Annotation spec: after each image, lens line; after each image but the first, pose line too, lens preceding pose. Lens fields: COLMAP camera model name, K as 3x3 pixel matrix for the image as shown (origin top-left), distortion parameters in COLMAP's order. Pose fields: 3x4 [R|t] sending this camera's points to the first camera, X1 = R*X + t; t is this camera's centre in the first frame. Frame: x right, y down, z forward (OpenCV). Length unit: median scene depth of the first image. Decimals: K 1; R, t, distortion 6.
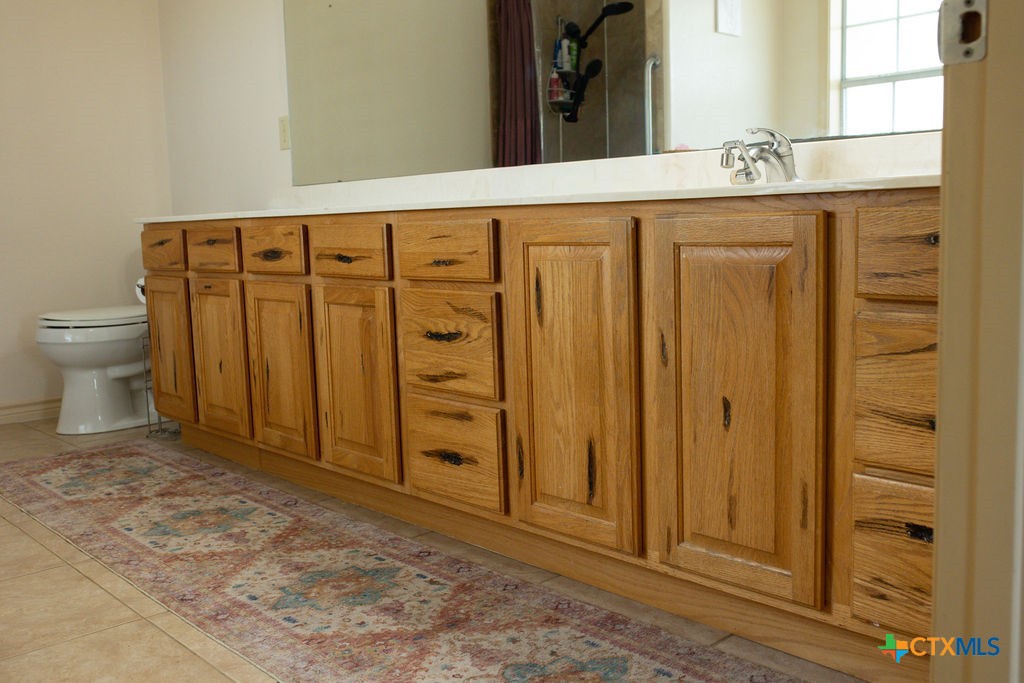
lens RADIAL K [[981.2, 0, 510.1], [0, 981.2, 342.8], [0, 0, 1]] dist [-0.014568, 0.000000]
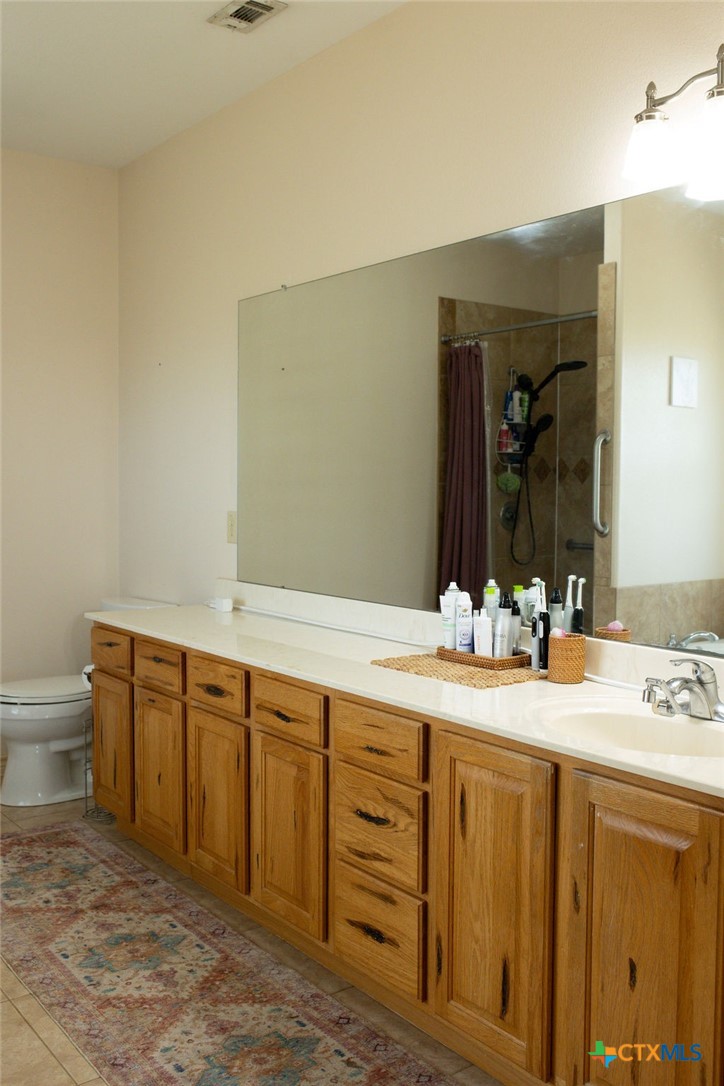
lens RADIAL K [[1040.7, 0, 367.9], [0, 1040.7, 539.5], [0, 0, 1]] dist [-0.014568, 0.000000]
pose [[0.995287, 0.044355, -0.086238, 0.009362], [-0.049558, 0.997018, -0.059151, -0.222408], [0.083357, 0.063146, 0.994517, -0.113960]]
